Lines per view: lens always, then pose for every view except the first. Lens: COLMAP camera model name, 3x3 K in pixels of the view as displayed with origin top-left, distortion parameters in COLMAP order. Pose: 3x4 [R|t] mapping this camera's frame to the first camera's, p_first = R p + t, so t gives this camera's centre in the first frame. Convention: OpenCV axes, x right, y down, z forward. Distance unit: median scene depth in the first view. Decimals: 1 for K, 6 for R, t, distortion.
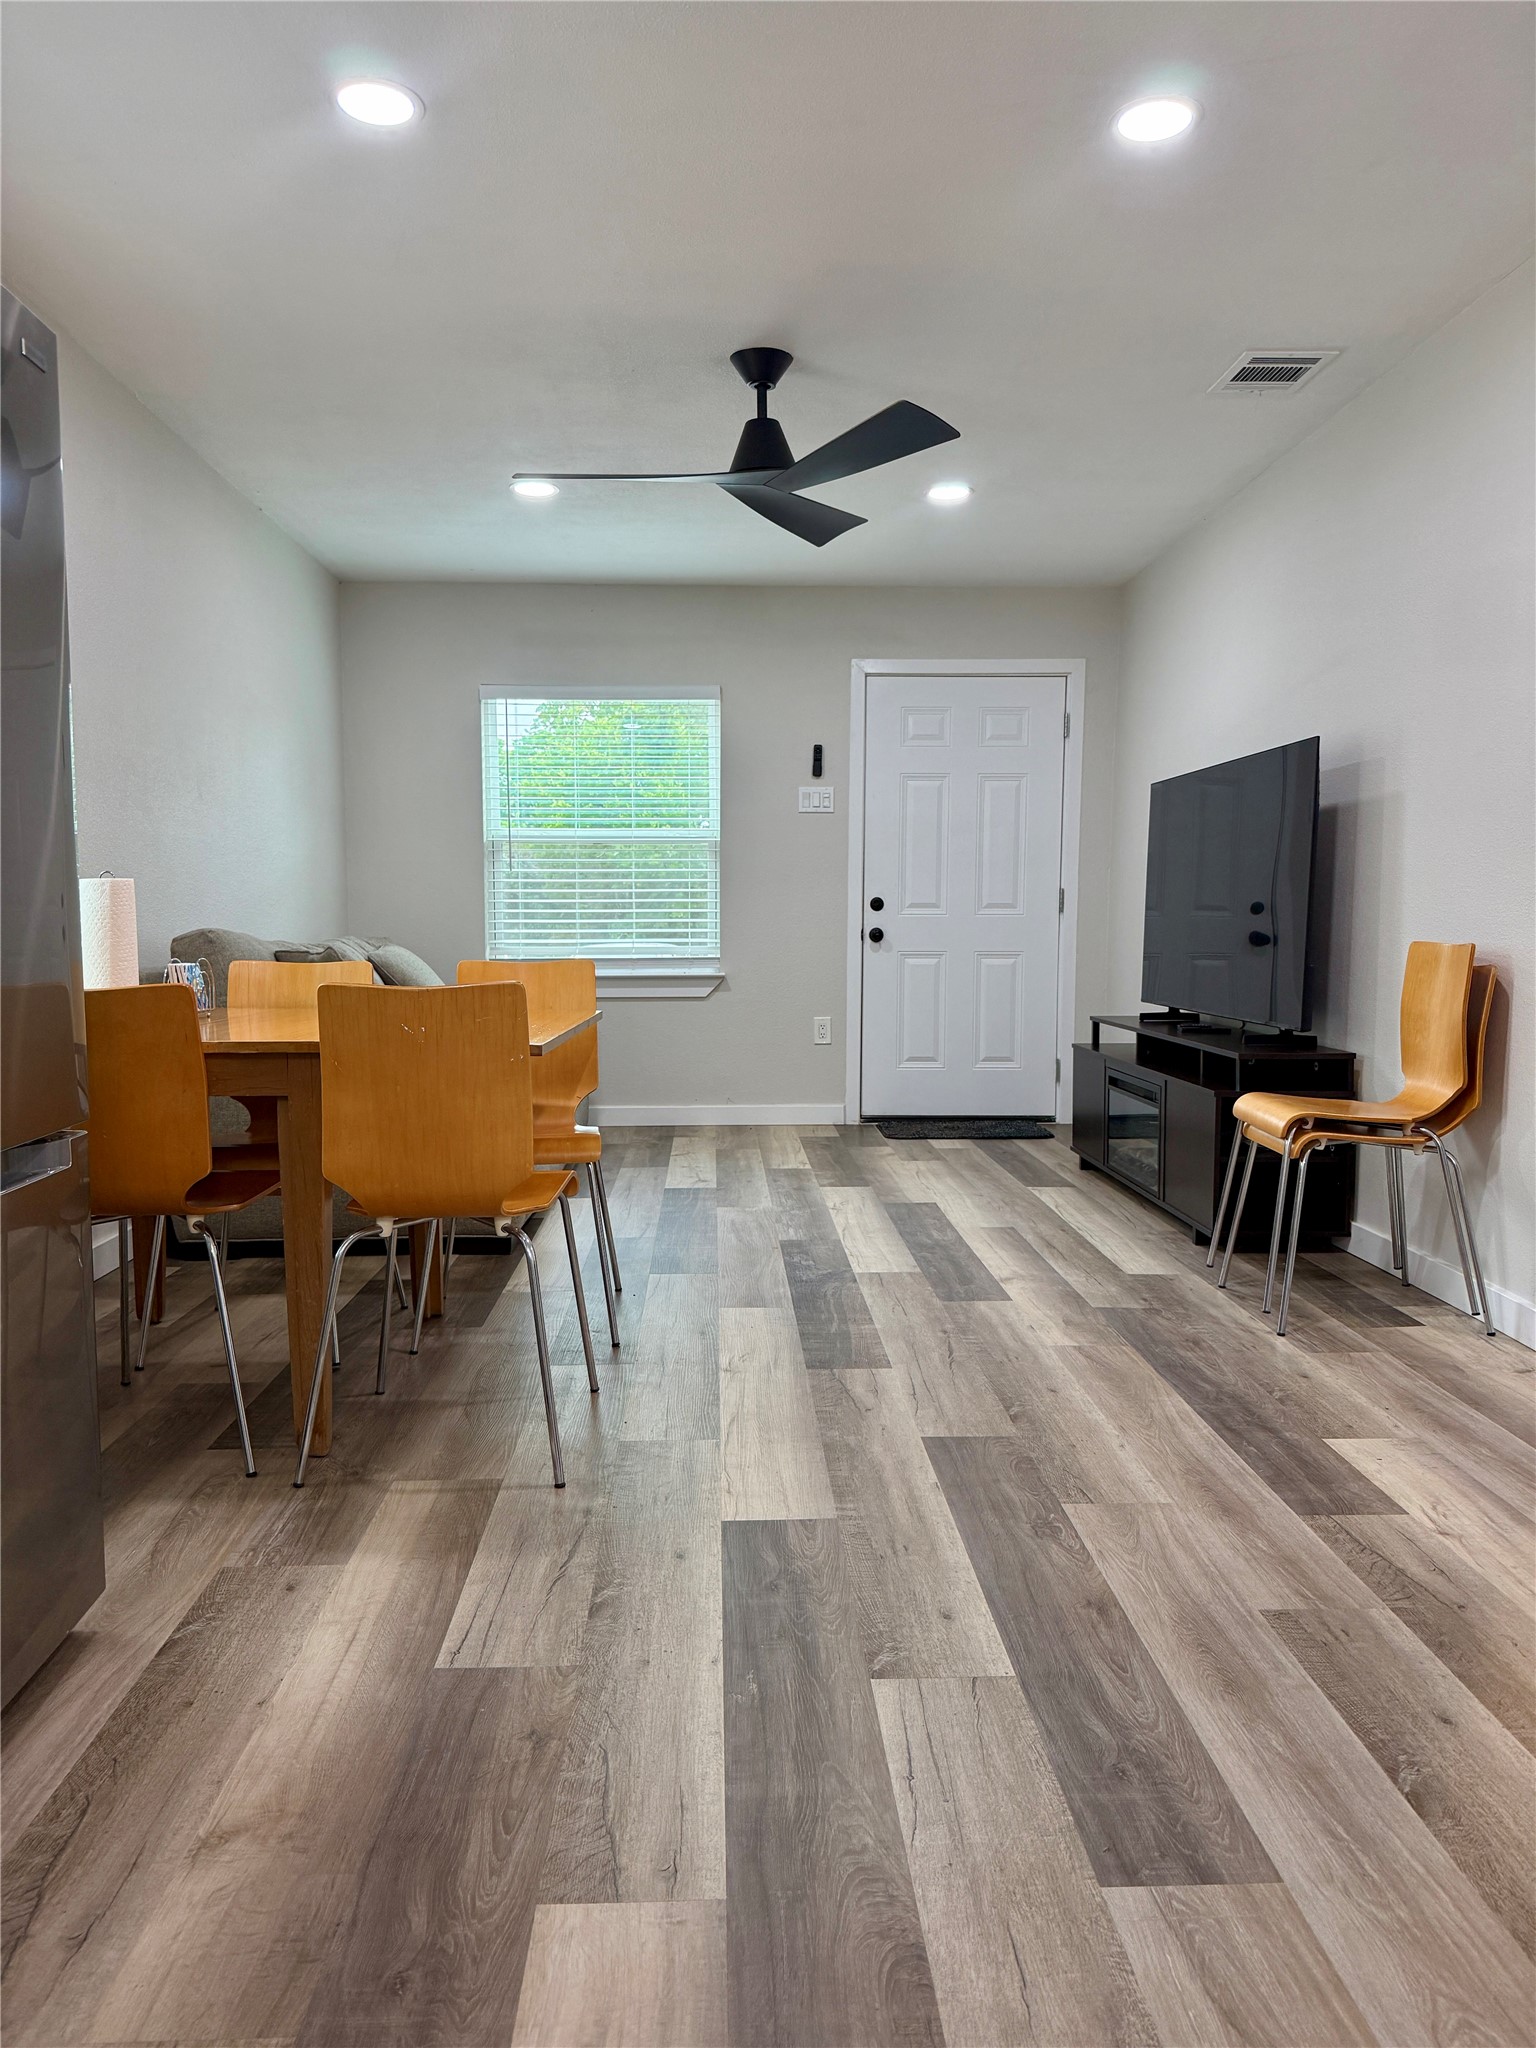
lens RADIAL K [[1404.6, 0, 772.6], [0, 1404.6, 1056.0], [0, 0, 1]] dist [0.009023, -0.021763]
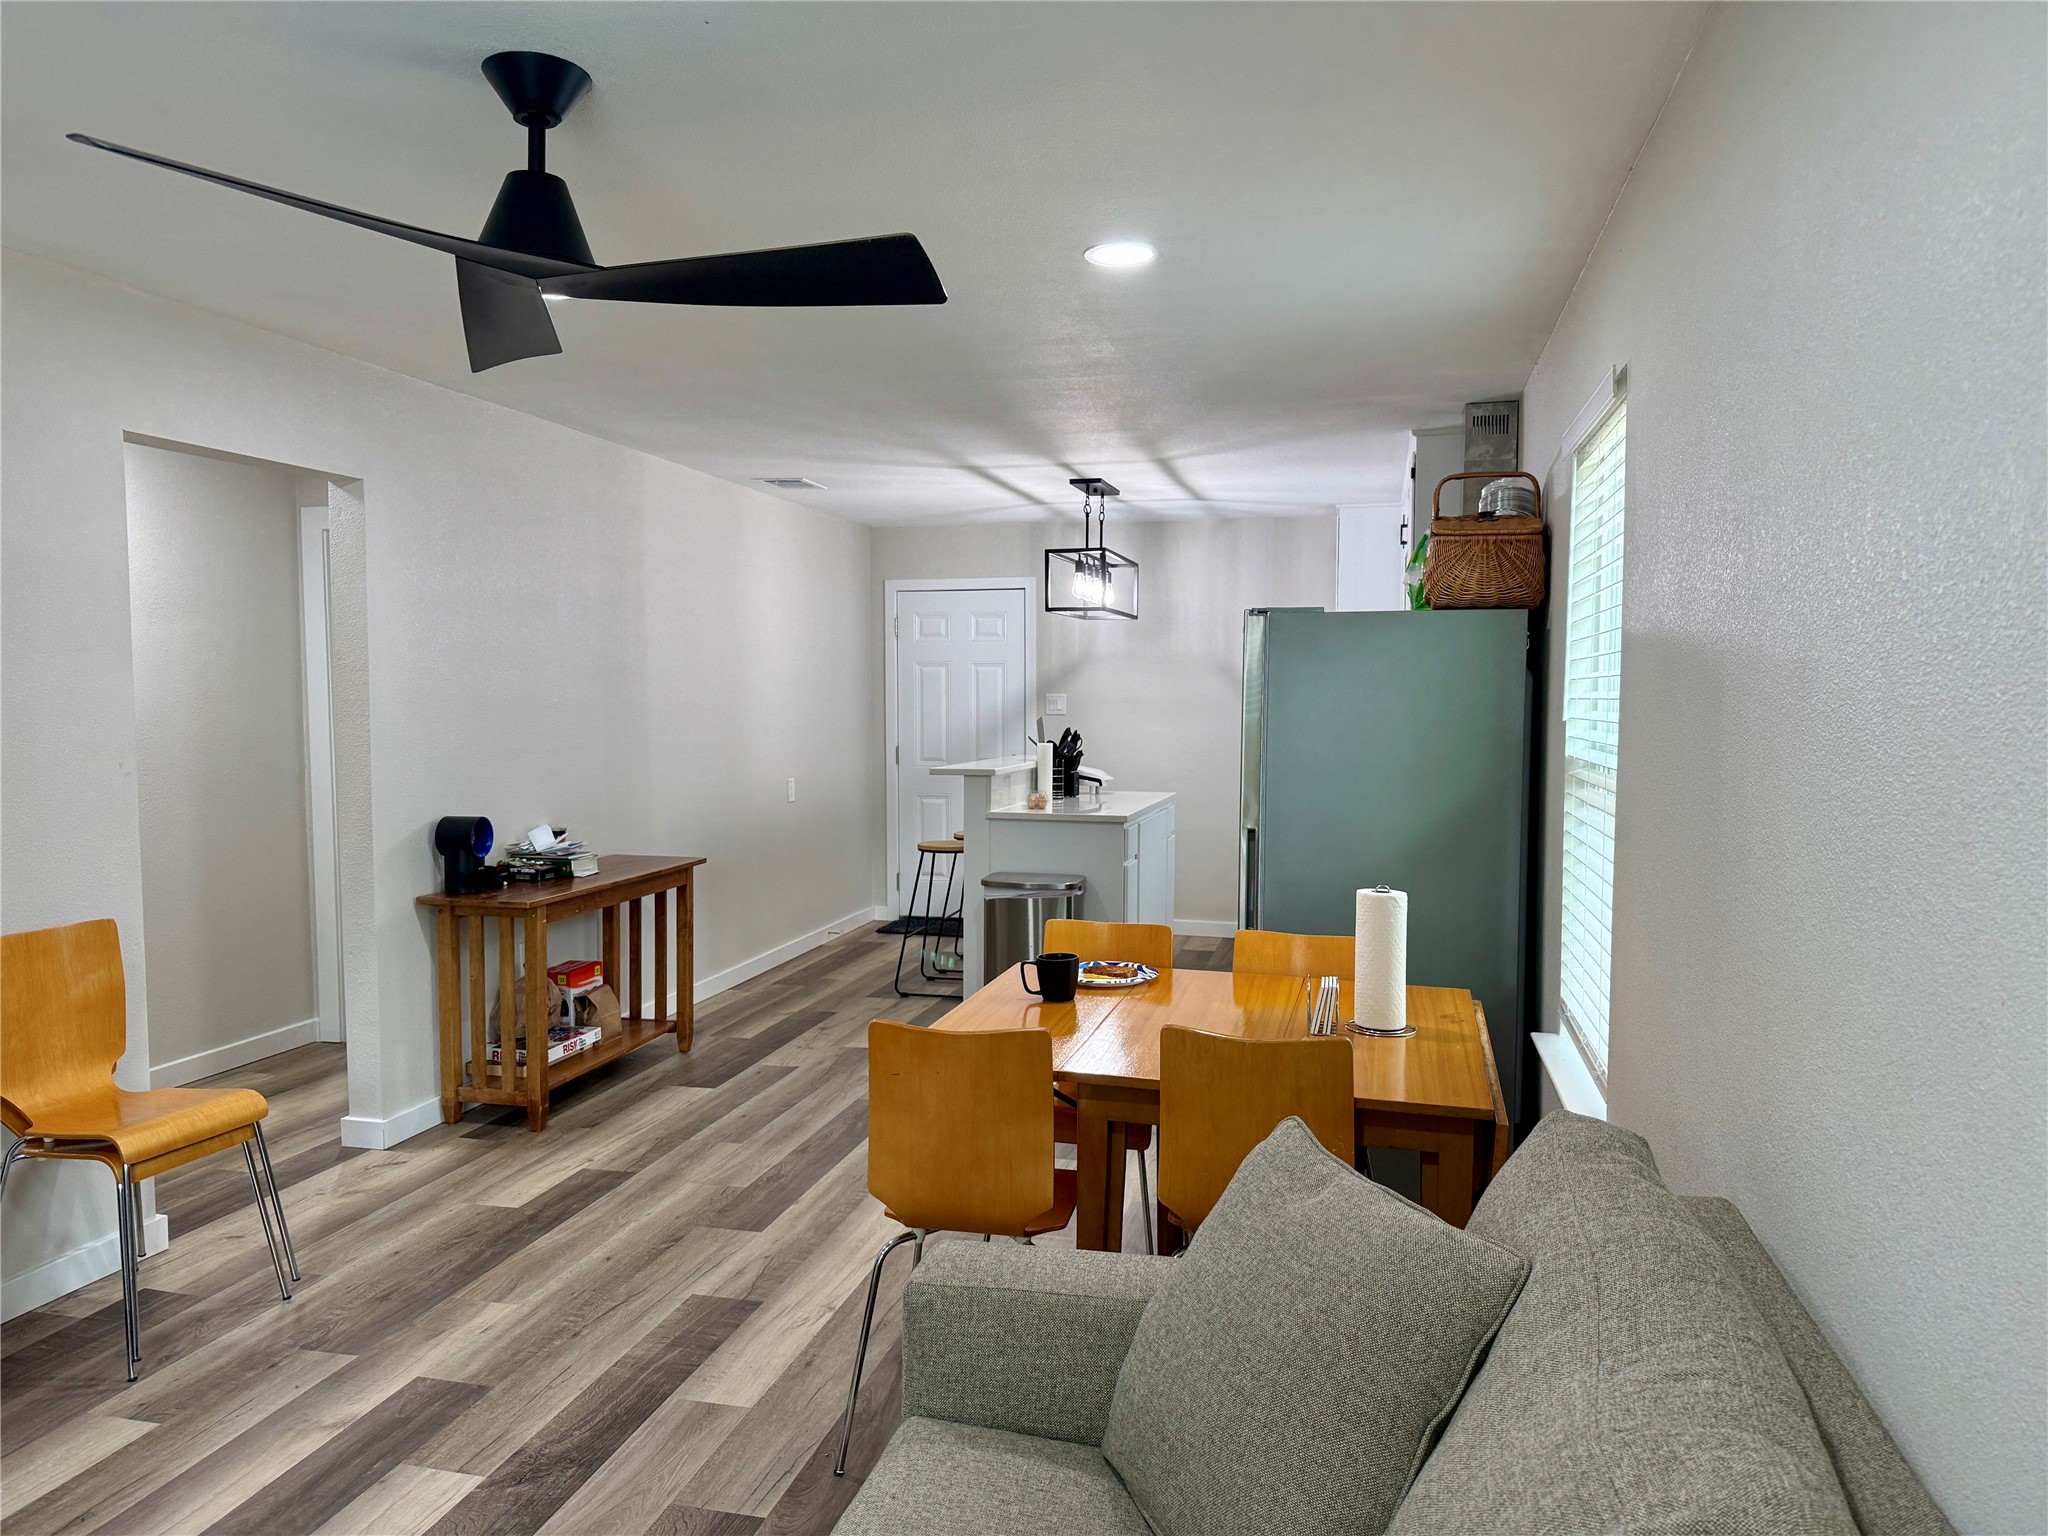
lens RADIAL K [[1404.6, 0, 1005.0], [0, 1404.6, 775.8], [0, 0, 1]] dist [0.009023, -0.021763]
pose [[-0.959426, -0.018349, 0.281364, -0.340276], [0.023276, 0.989320, 0.143889, -0.252819], [-0.280999, 0.144600, -0.948752, 1.423857]]
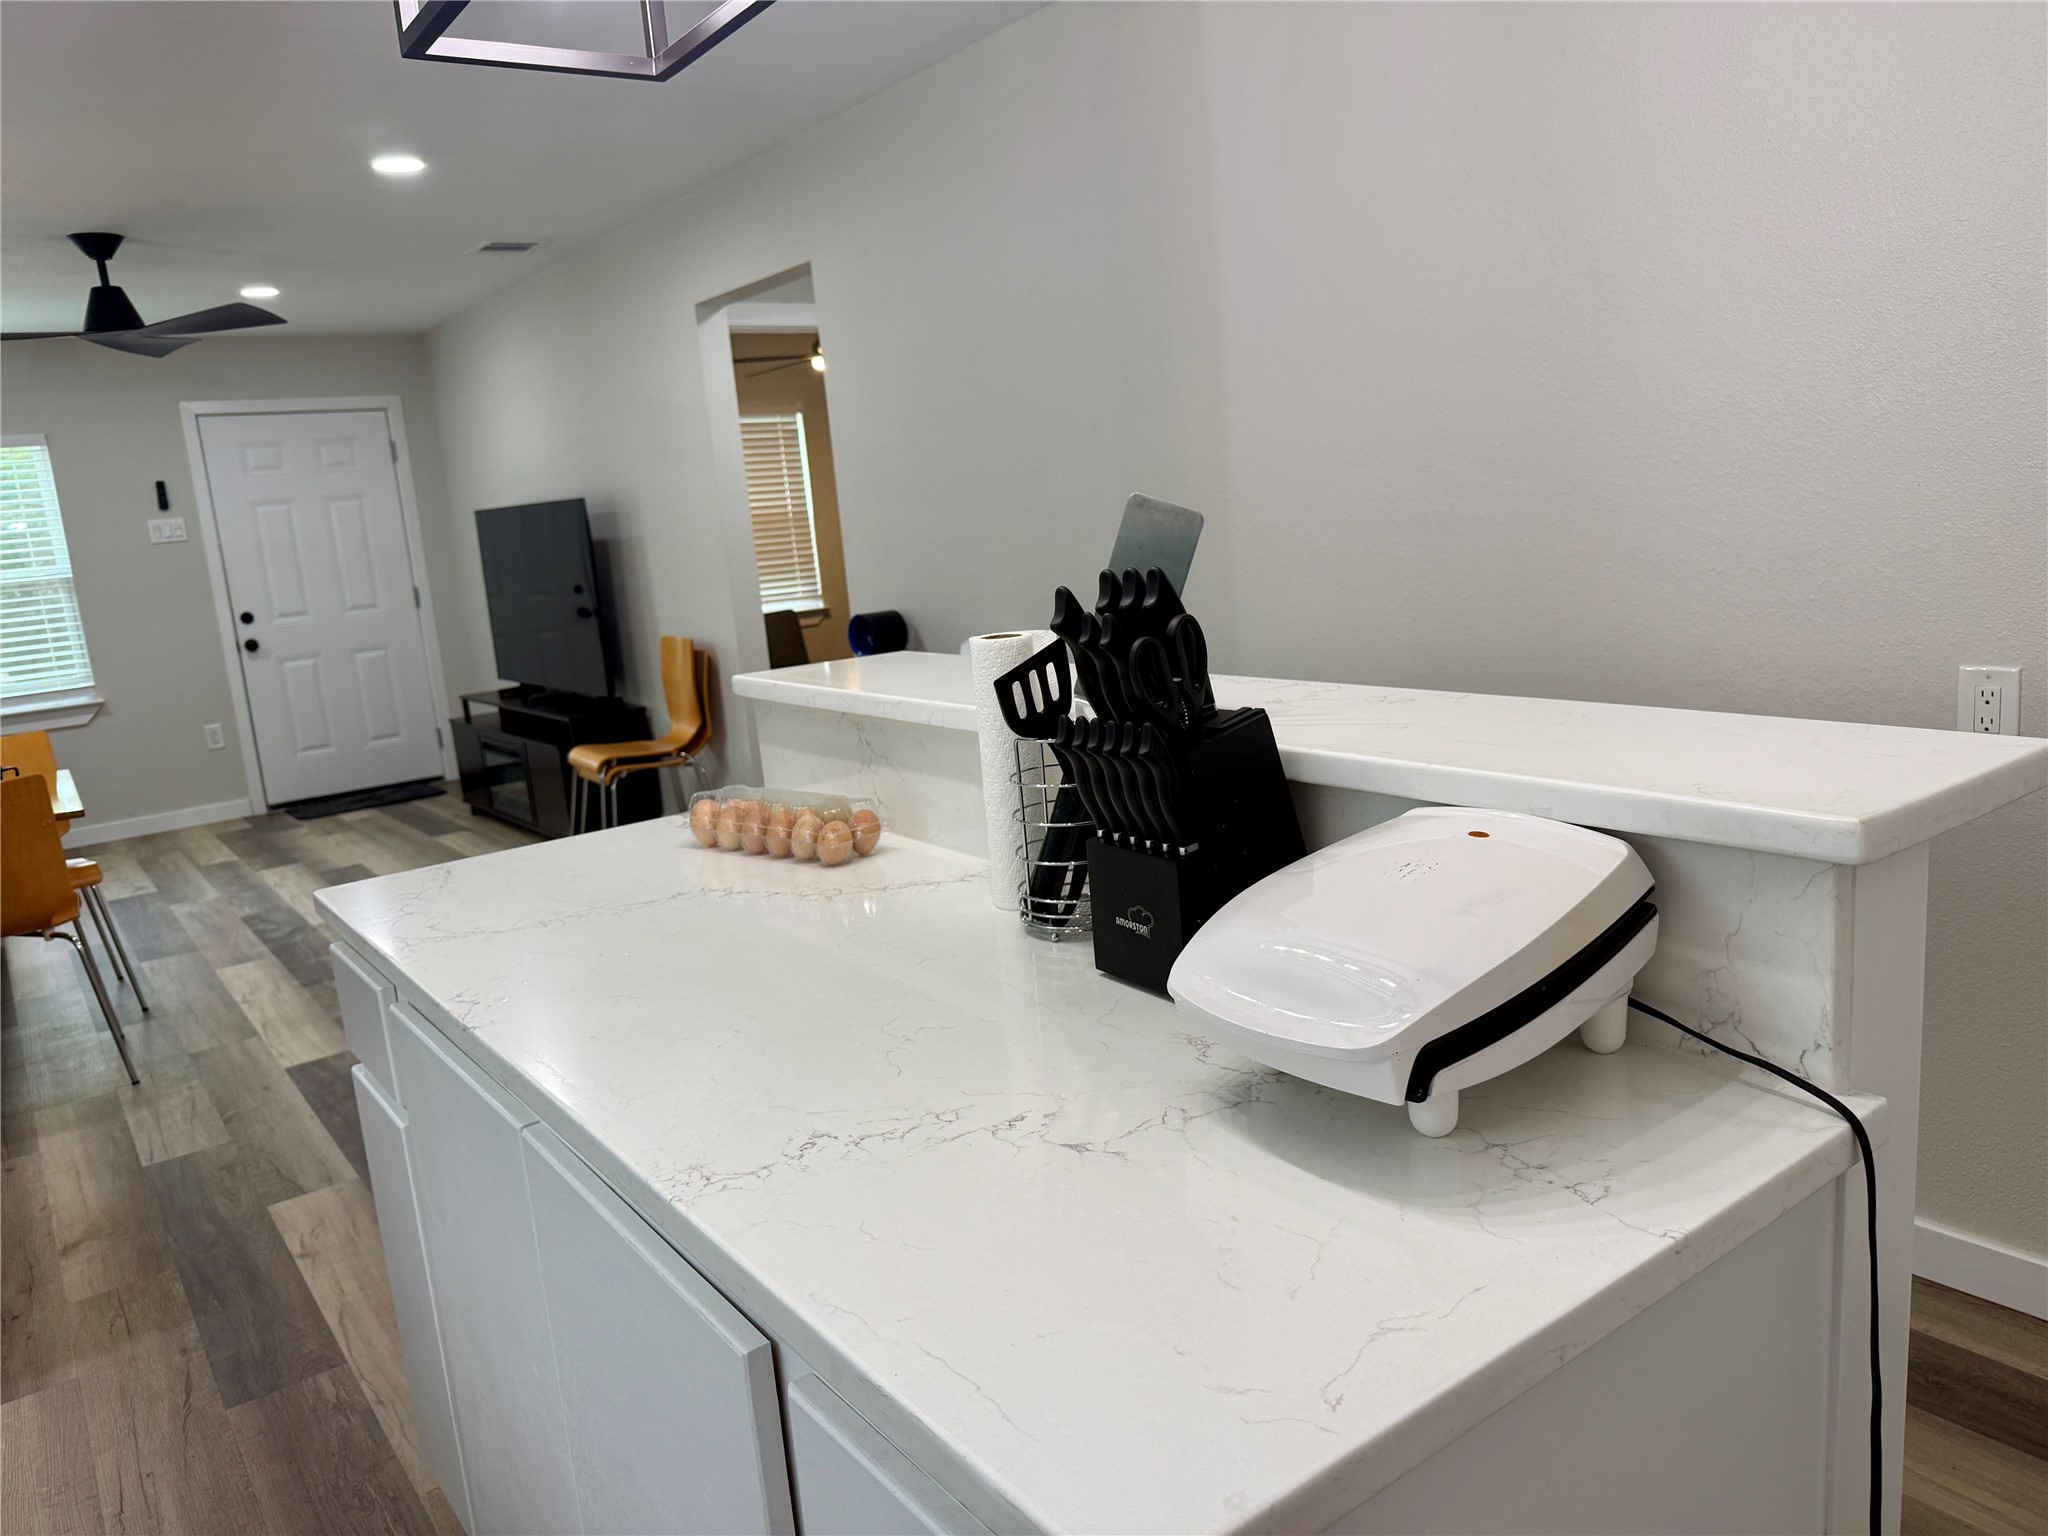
lens RADIAL K [[1404.6, 0, 1010.0], [0, 1404.6, 778.9], [0, 0, 1]] dist [0.009023, -0.021763]
pose [[0.821794, -0.177960, 0.541281, -0.093308], [0.137262, 0.983829, 0.115062, -0.045212], [-0.553005, -0.020260, 0.832932, -0.473195]]
